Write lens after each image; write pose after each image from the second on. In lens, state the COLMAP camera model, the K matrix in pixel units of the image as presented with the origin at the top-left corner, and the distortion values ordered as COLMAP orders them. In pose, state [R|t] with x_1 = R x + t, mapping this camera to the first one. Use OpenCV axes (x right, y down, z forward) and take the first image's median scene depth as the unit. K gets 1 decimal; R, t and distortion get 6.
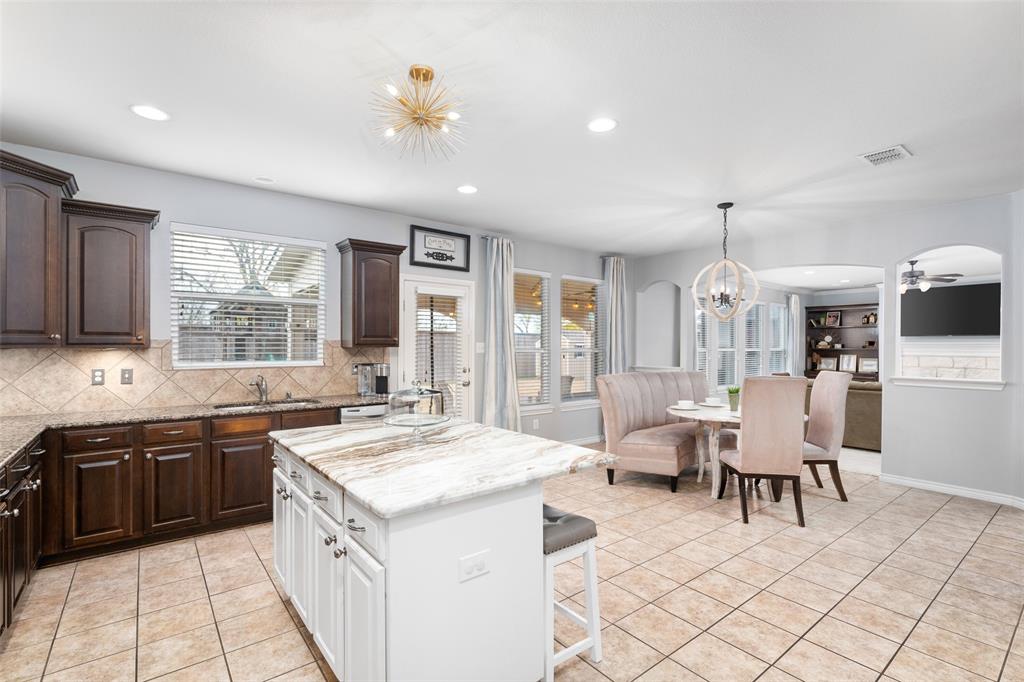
lens RADIAL K [[472.5, 0, 515.7], [0, 472.5, 343.0], [0, 0, 1]] dist [-0.008066, 0.001384]
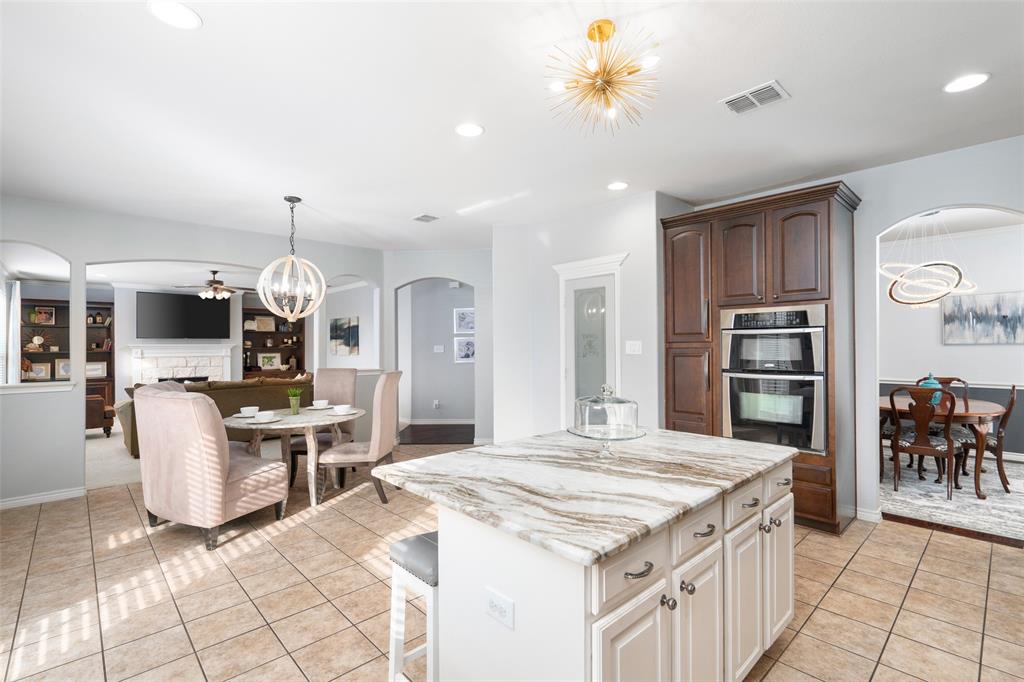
lens RADIAL K [[472.5, 0, 518.9], [0, 472.5, 342.3], [0, 0, 1]] dist [-0.008066, 0.001384]
pose [[-0.091726, 0.004182, 0.995776, -0.249995], [0.002503, 0.999989, -0.003969, 0.000390], [-0.995781, 0.002128, -0.091735, 0.292907]]
